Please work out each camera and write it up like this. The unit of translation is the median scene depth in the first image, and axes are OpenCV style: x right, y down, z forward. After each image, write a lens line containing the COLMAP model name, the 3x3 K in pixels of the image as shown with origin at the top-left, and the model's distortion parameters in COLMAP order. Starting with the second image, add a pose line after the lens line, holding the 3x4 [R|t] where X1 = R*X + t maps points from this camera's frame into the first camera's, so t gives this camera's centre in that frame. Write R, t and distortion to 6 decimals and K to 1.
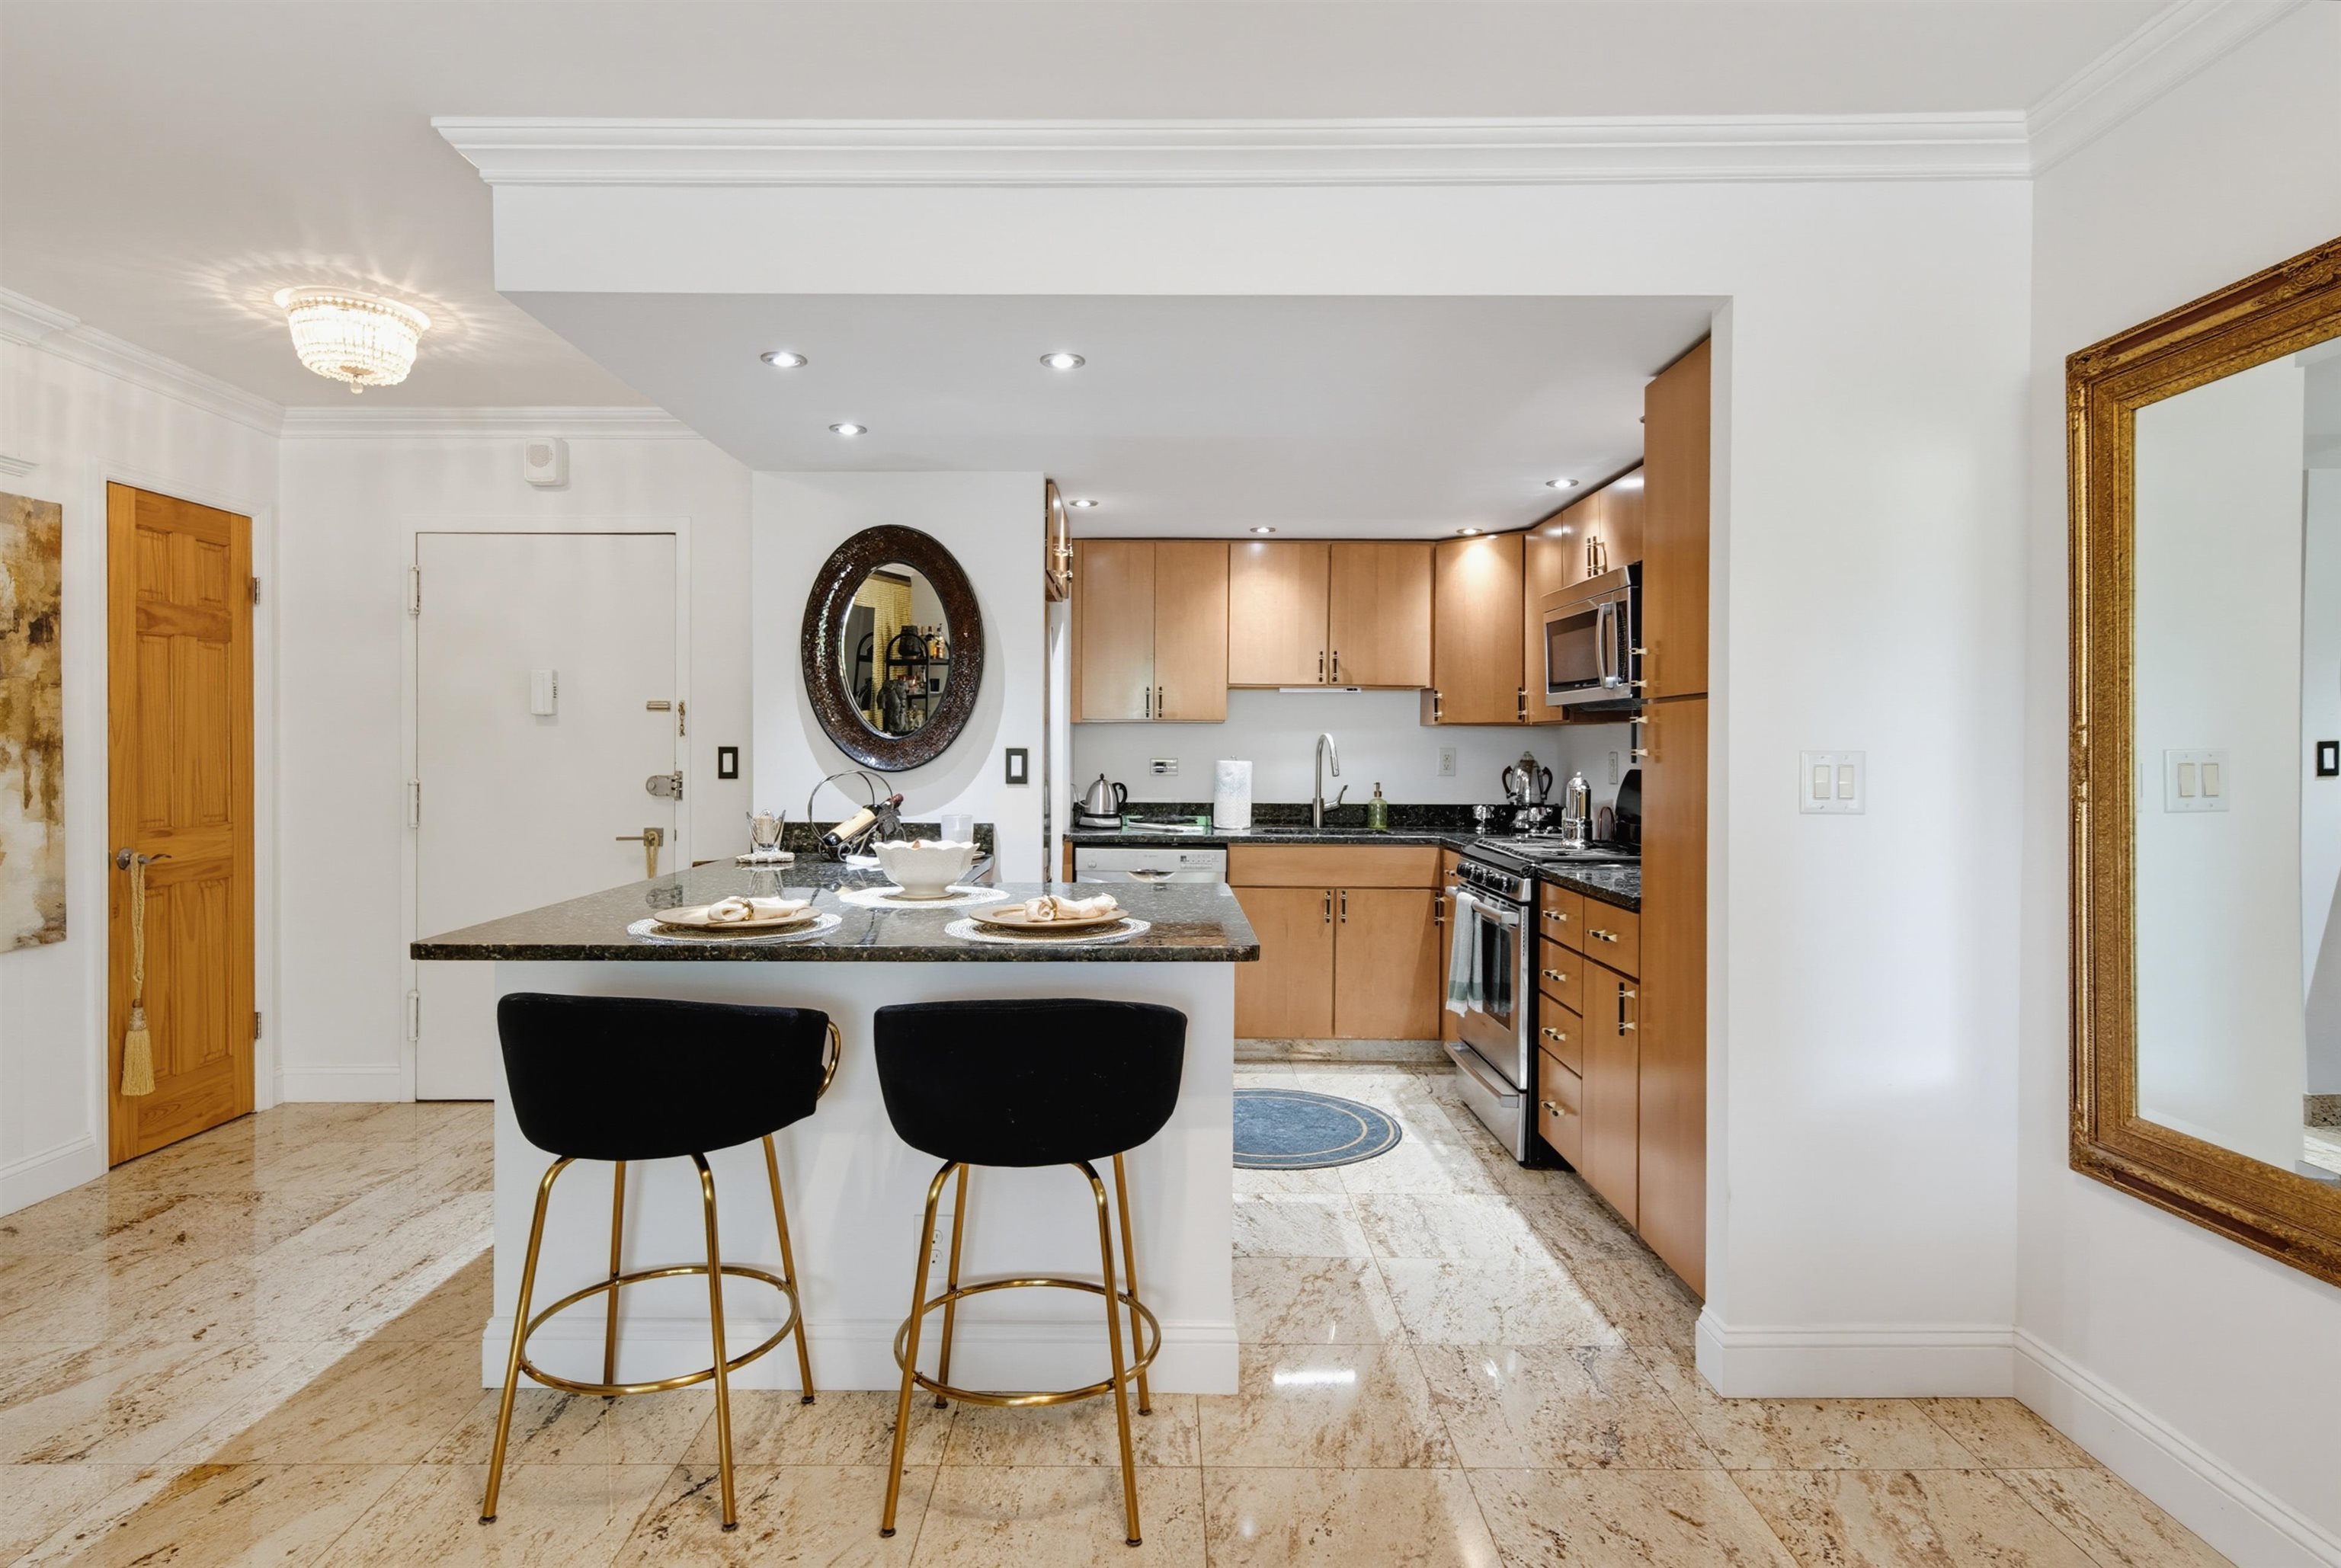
lens RADIAL K [[1290.5, 0, 1150.3], [0, 1290.5, 761.2], [0, 0, 1]] dist [0.016656, -0.000004]
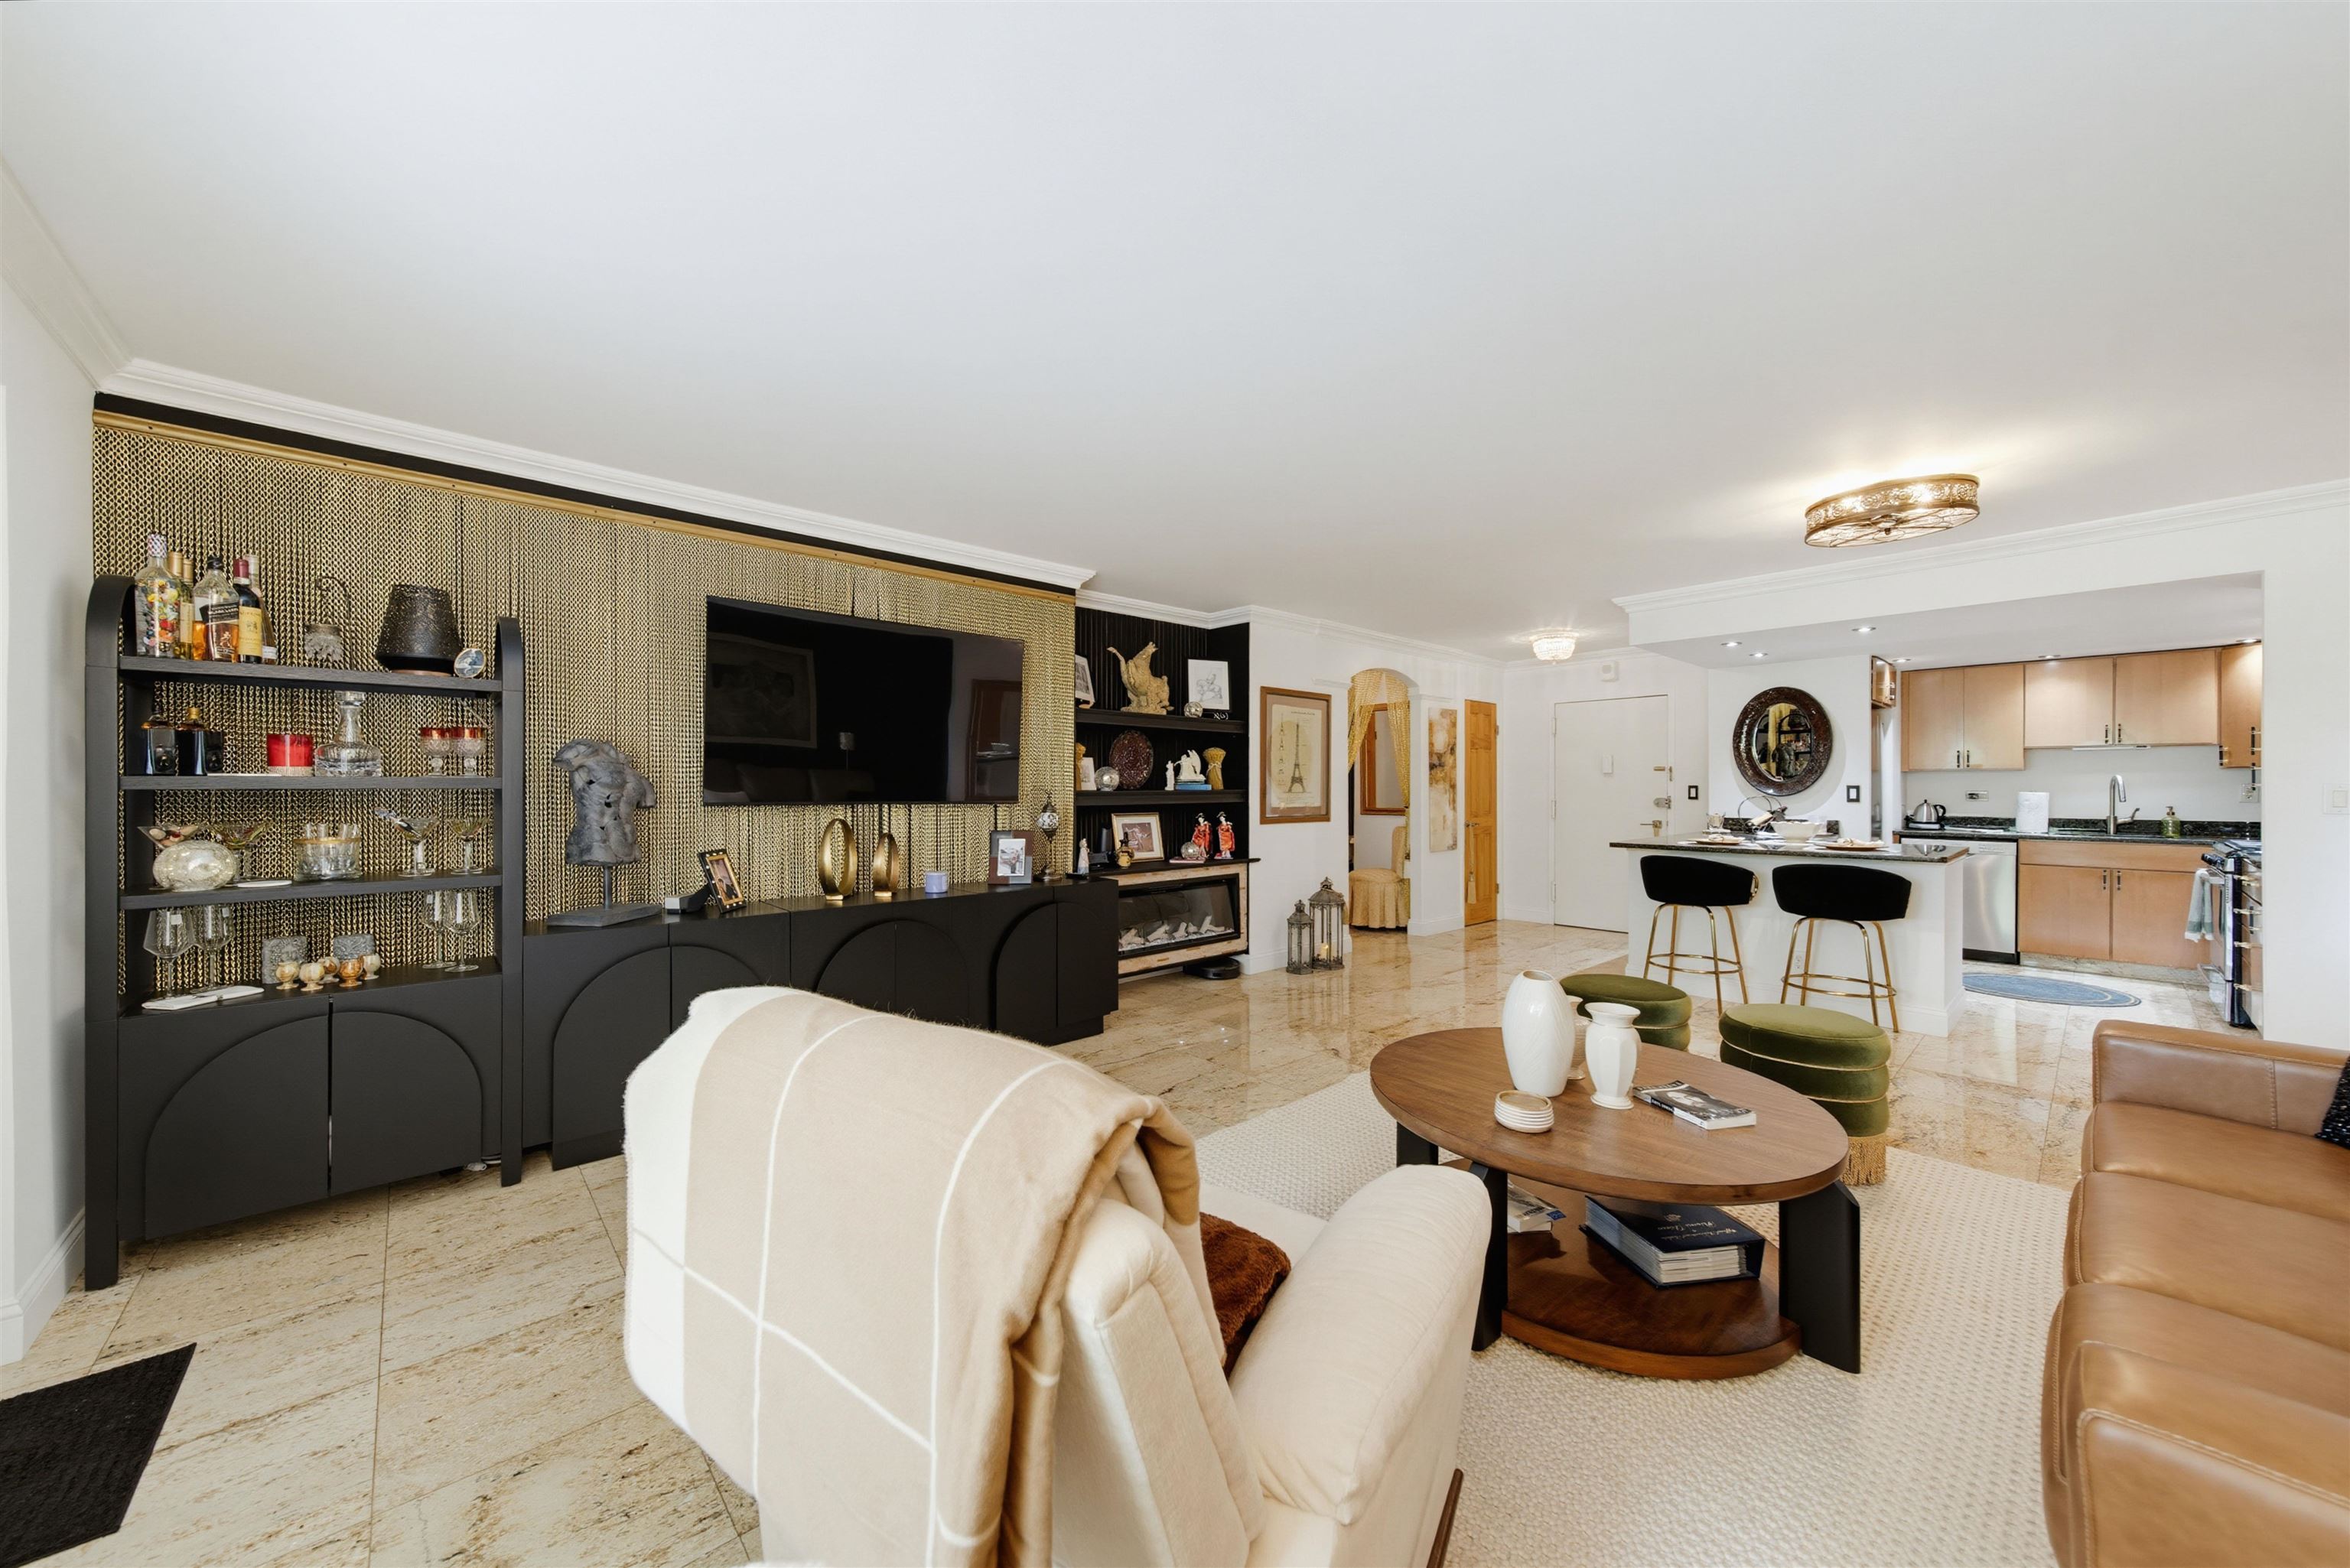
lens RADIAL K [[836.3, 0, 1156.5], [0, 836.3, 787.8], [0, 0, 1]] dist [0.006577, -0.000044]
pose [[0.666859, -0.004535, -0.745170, 0.159447], [-0.002886, 0.999958, -0.008668, 0.008983], [0.745178, 0.007931, 0.666818, -0.761669]]
